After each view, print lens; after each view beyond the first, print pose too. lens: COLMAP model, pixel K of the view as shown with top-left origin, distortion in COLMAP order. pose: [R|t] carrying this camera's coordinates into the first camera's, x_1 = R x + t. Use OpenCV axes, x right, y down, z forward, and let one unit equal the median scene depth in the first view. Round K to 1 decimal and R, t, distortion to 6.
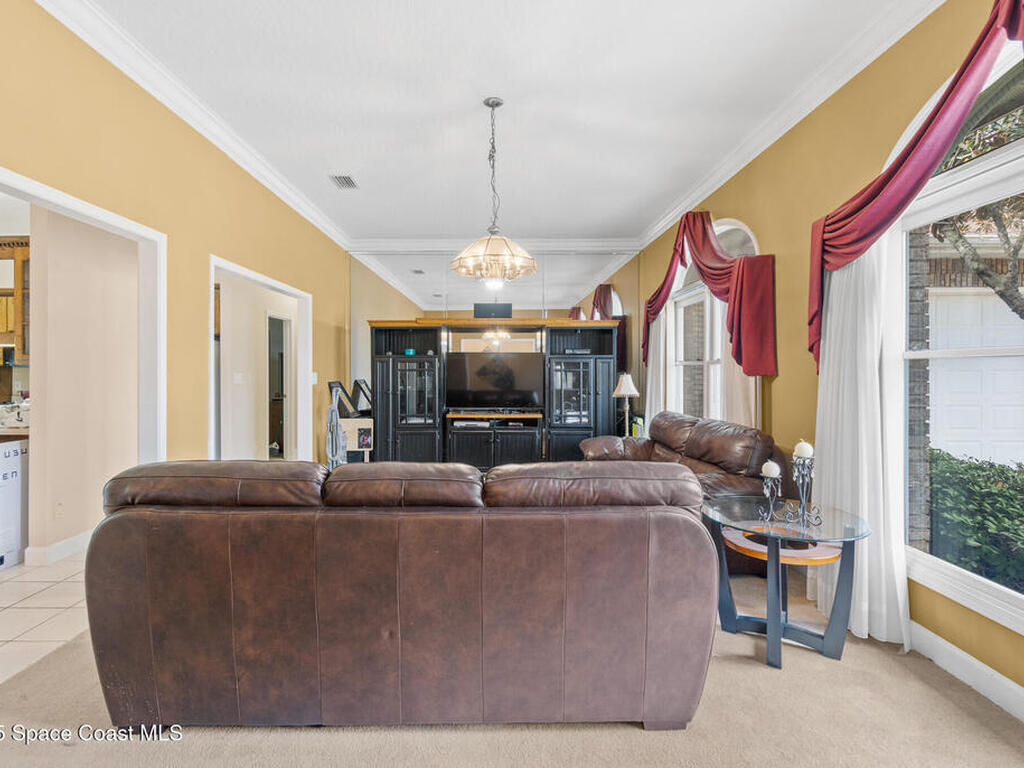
lens RADIAL K [[507.7, 0, 495.0], [0, 507.7, 371.8], [0, 0, 1]] dist [-0.005688, 0.003037]
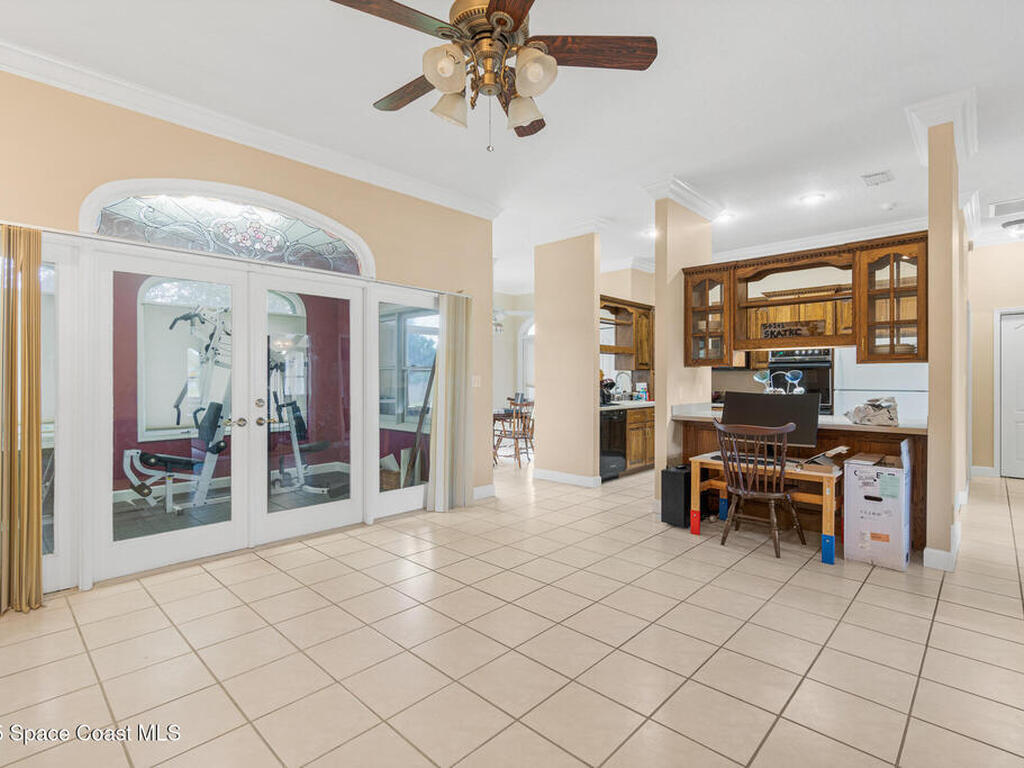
lens RADIAL K [[507.7, 0, 506.7], [0, 507.7, 382.2], [0, 0, 1]] dist [-0.005688, 0.003037]
pose [[0.727133, 0.003954, -0.686485, -1.549866], [-0.001893, 0.999991, 0.003755, 0.039989], [0.686494, -0.001431, 0.727134, -0.502477]]
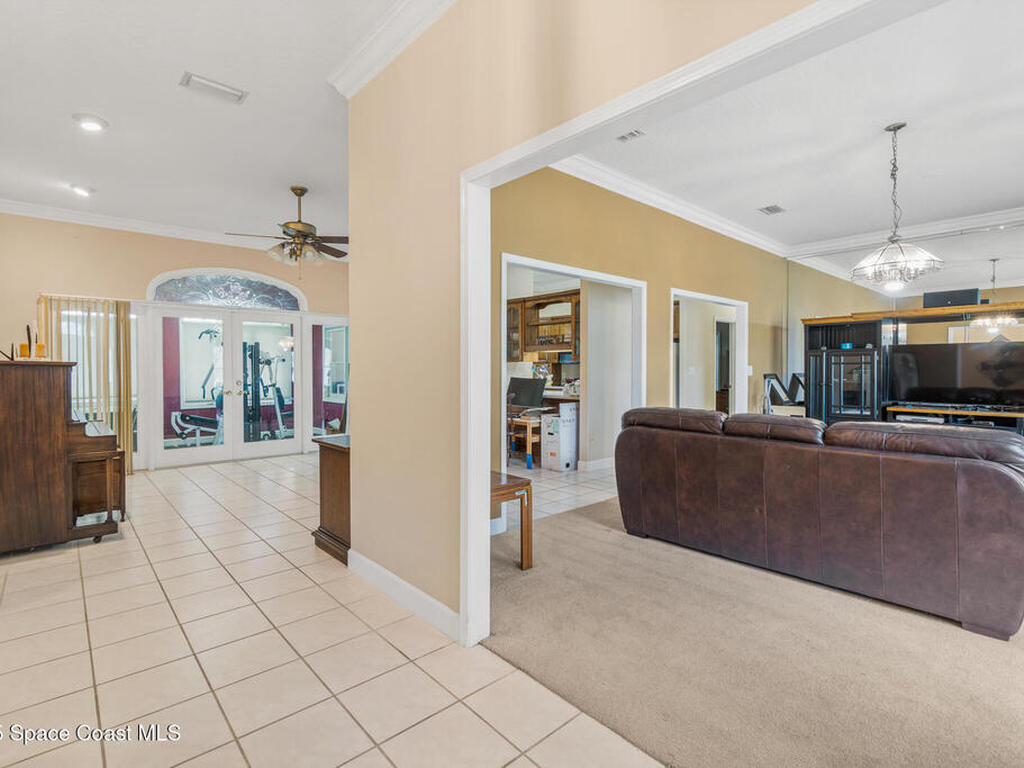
lens RADIAL K [[507.7, 0, 510.9], [0, 507.7, 378.5], [0, 0, 1]] dist [-0.005688, 0.003037]
pose [[0.677192, 0.013174, -0.735689, 0.469066], [0.000181, 0.999837, 0.018070, 0.029861], [0.735807, -0.012370, 0.677079, -0.768413]]
